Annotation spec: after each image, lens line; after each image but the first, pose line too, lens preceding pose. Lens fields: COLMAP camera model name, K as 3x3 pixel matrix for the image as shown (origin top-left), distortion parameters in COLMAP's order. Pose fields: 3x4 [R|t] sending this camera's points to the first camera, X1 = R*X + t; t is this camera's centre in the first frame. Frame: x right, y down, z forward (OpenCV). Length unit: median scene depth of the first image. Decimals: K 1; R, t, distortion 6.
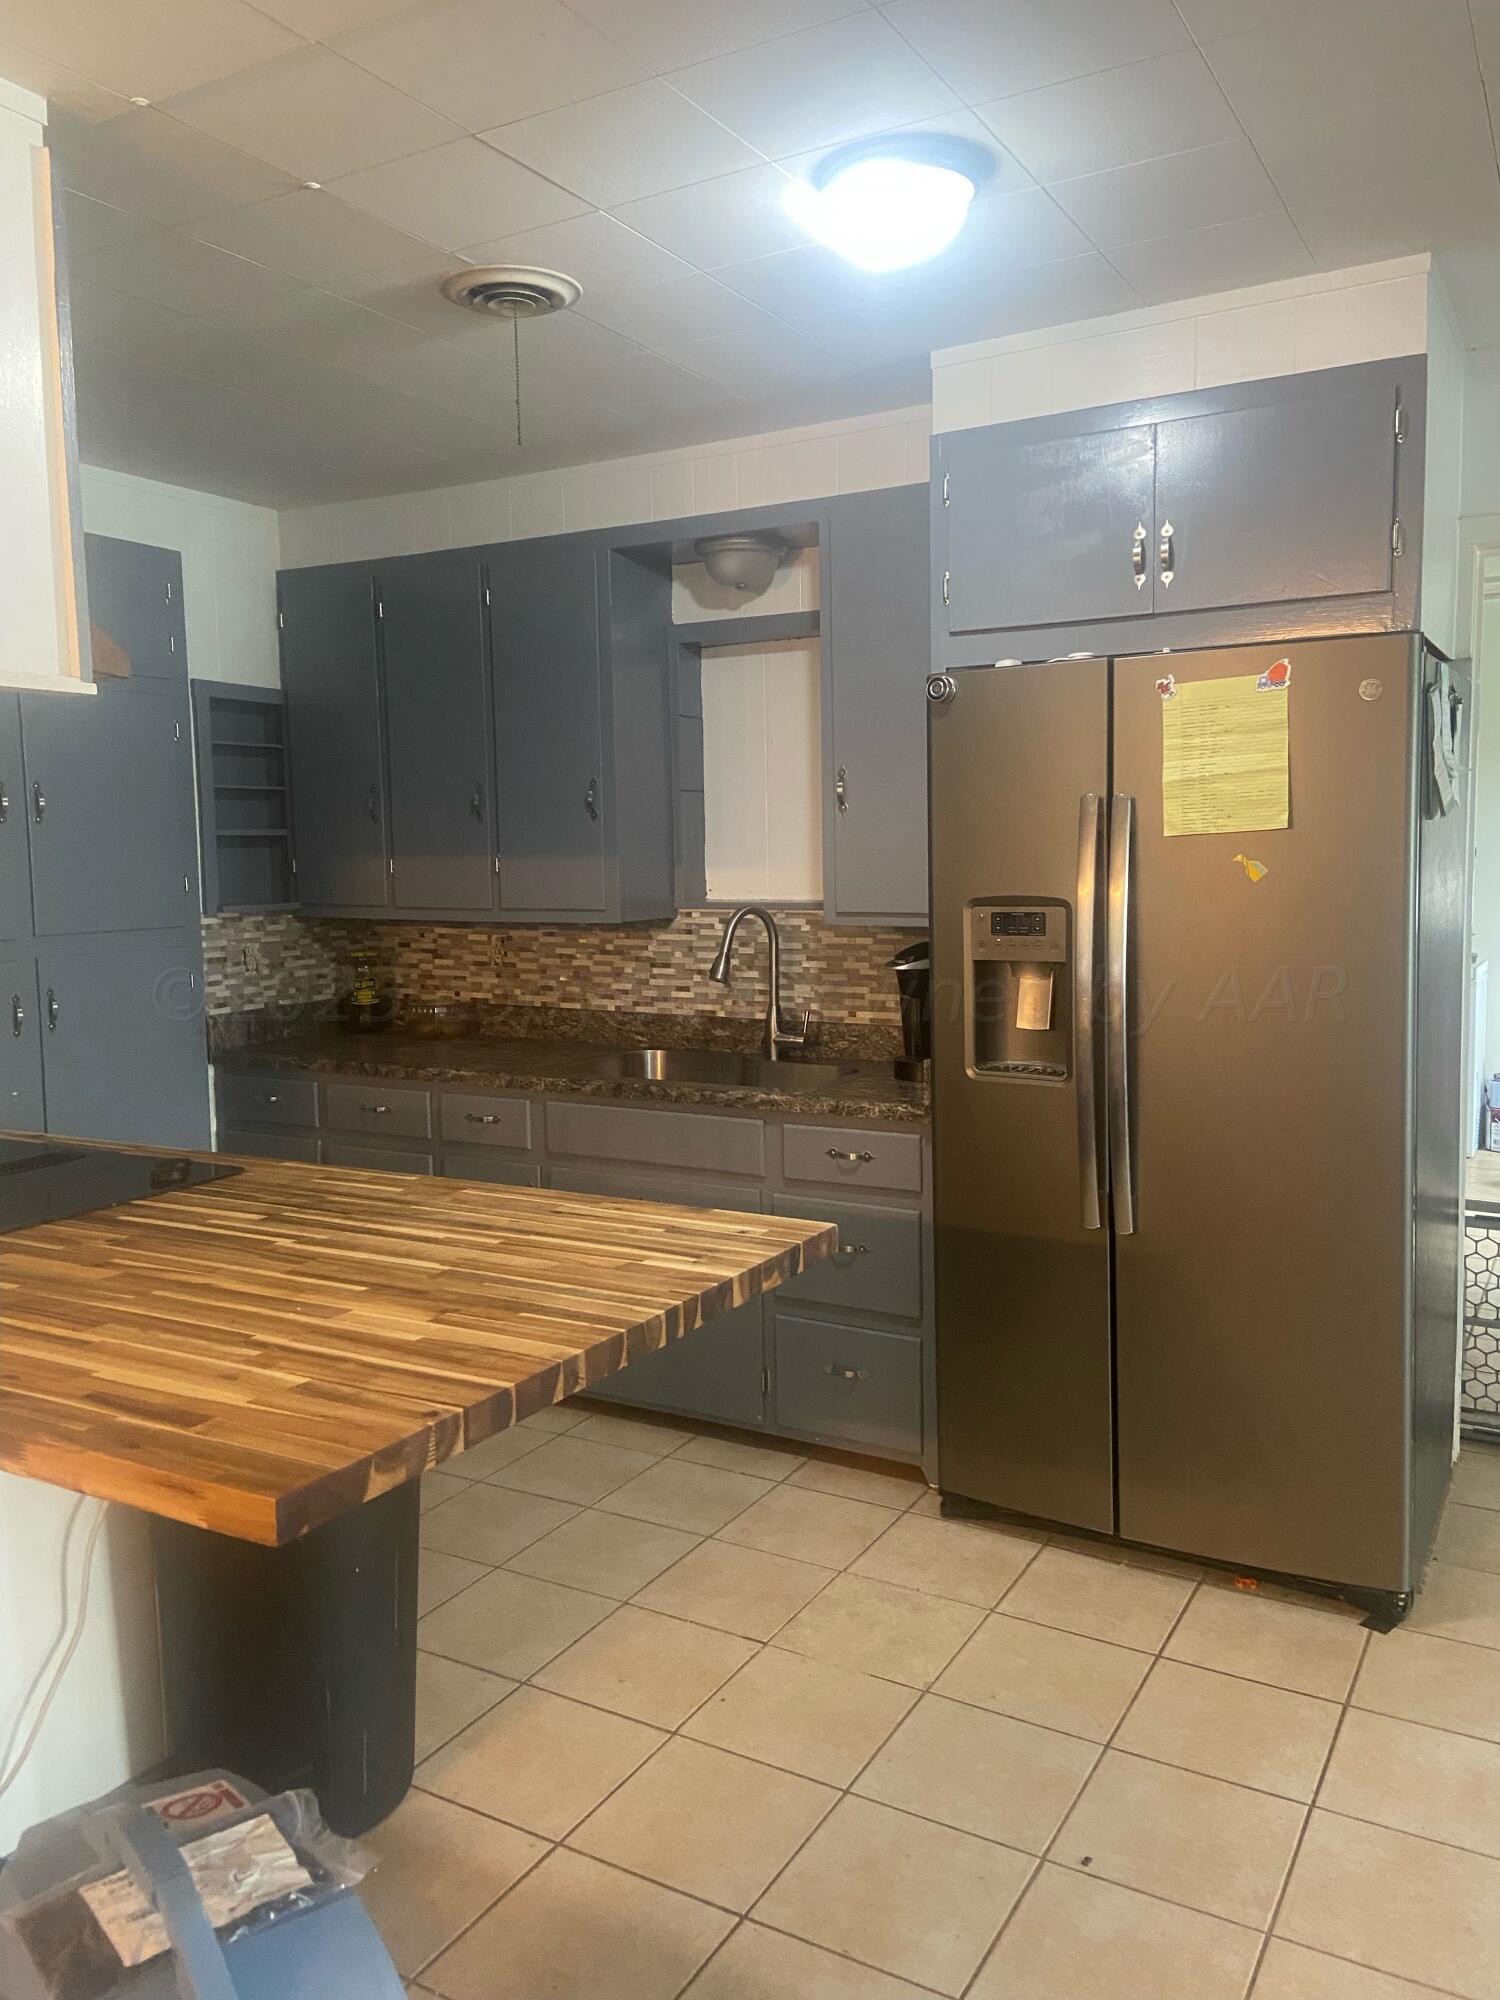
lens RADIAL K [[1538.7, 0, 761.3], [0, 1538.7, 997.6], [0, 0, 1]] dist [0.060746, -0.025199]
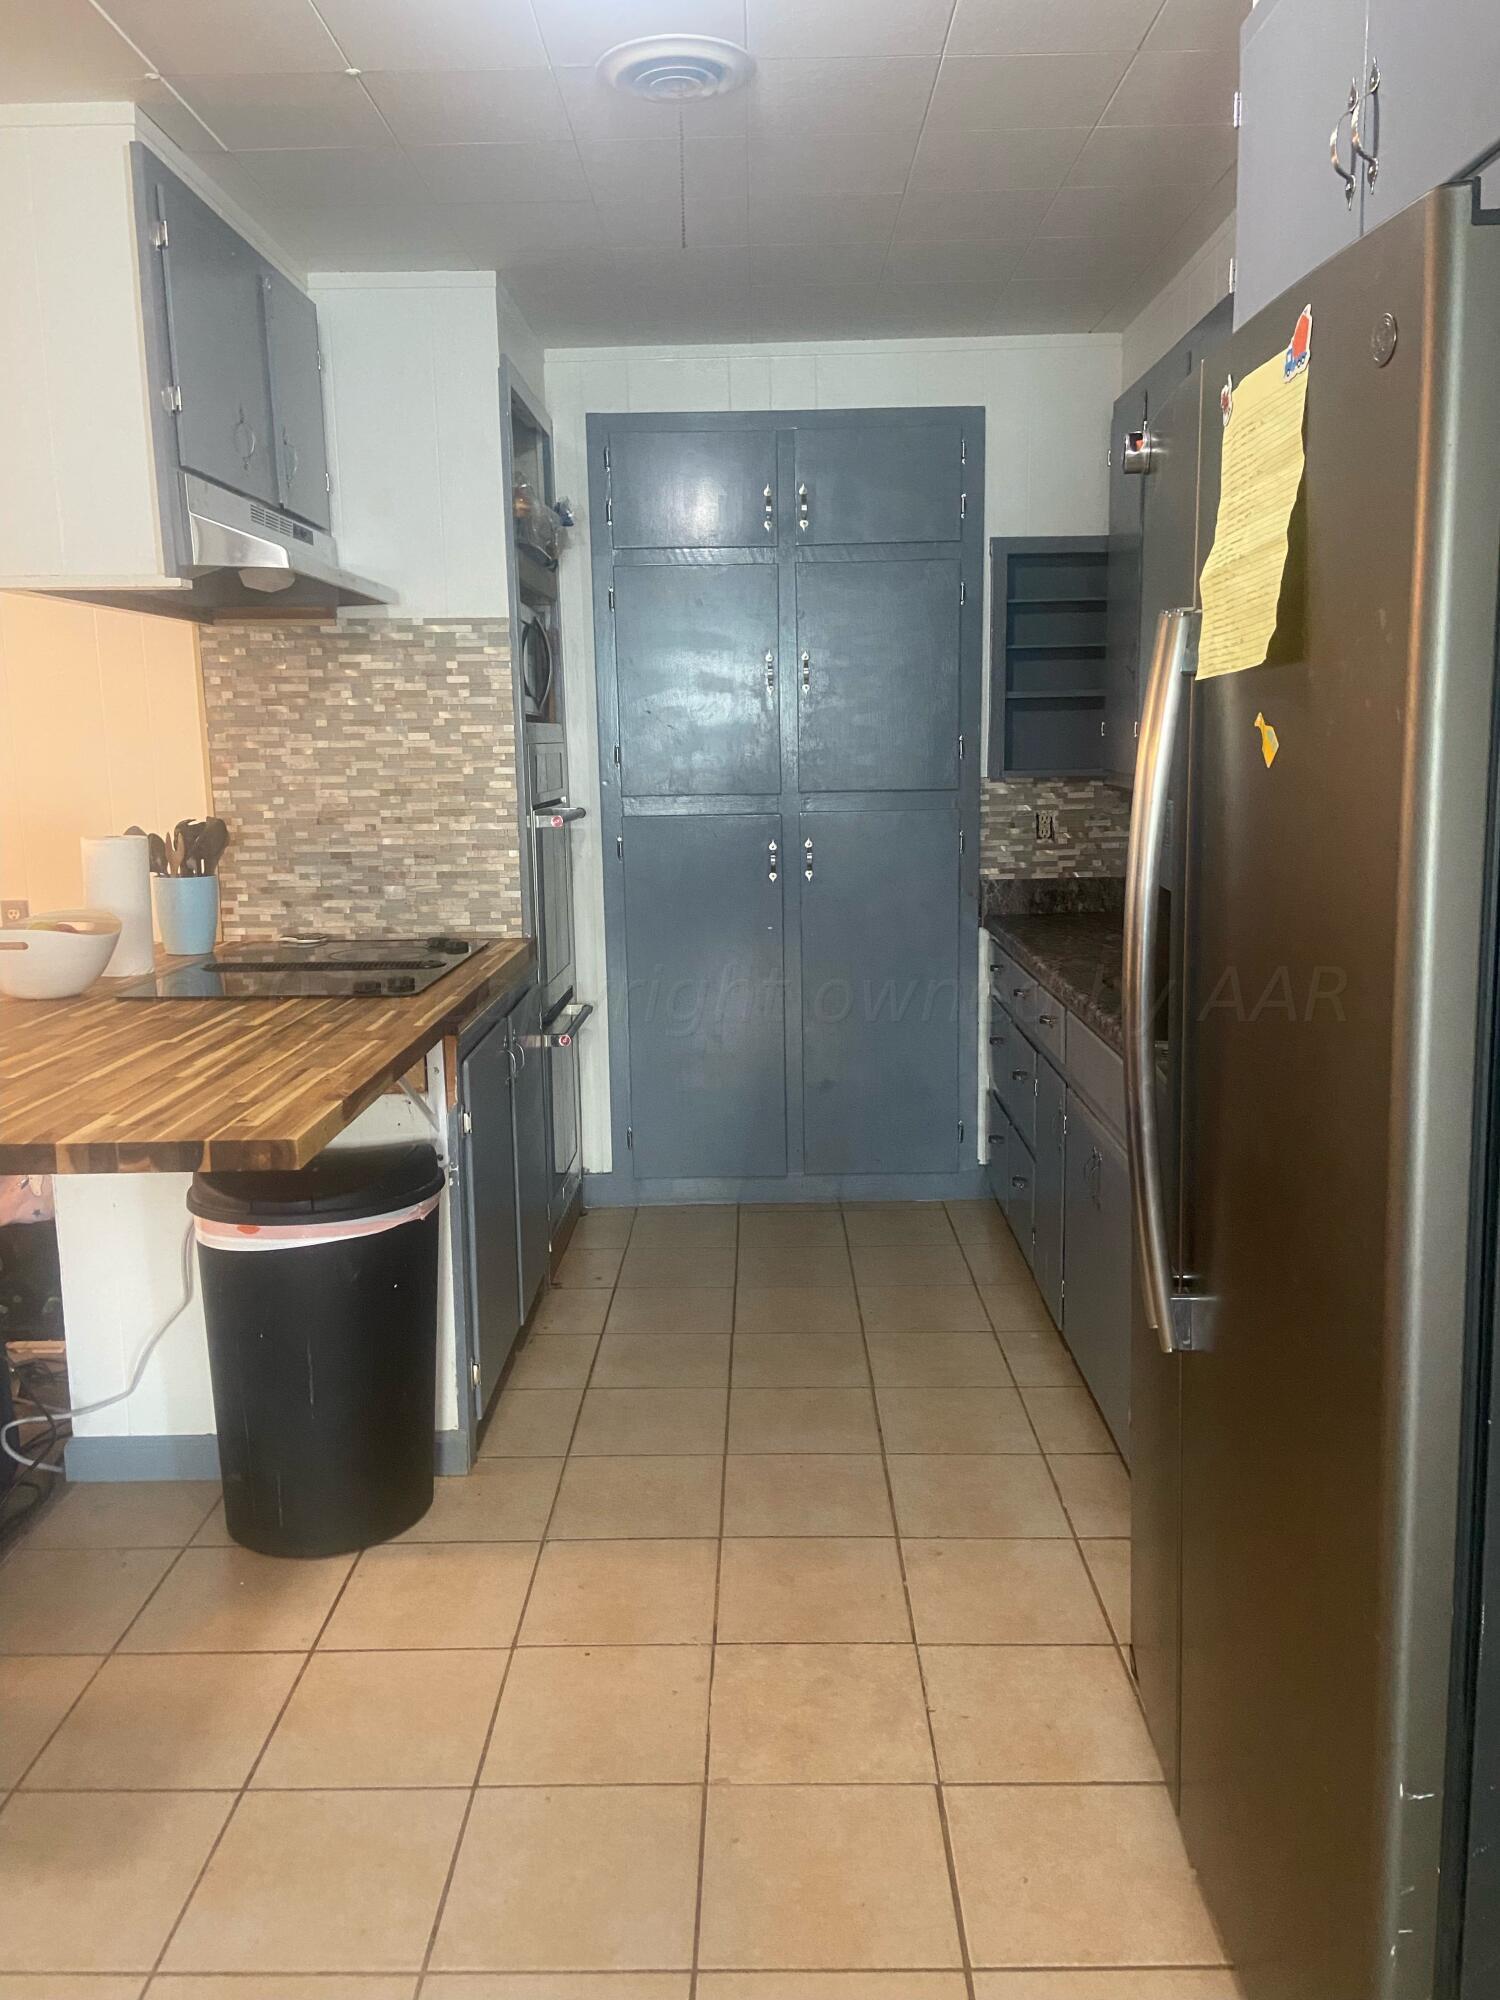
lens RADIAL K [[1538.7, 0, 756.2], [0, 1538.7, 992.2], [0, 0, 1]] dist [0.060746, -0.025199]
pose [[0.480848, 0.151801, -0.863563, 0.448444], [-0.079331, 0.988392, 0.129571, -0.034253], [0.873208, 0.006203, 0.487308, 0.383938]]
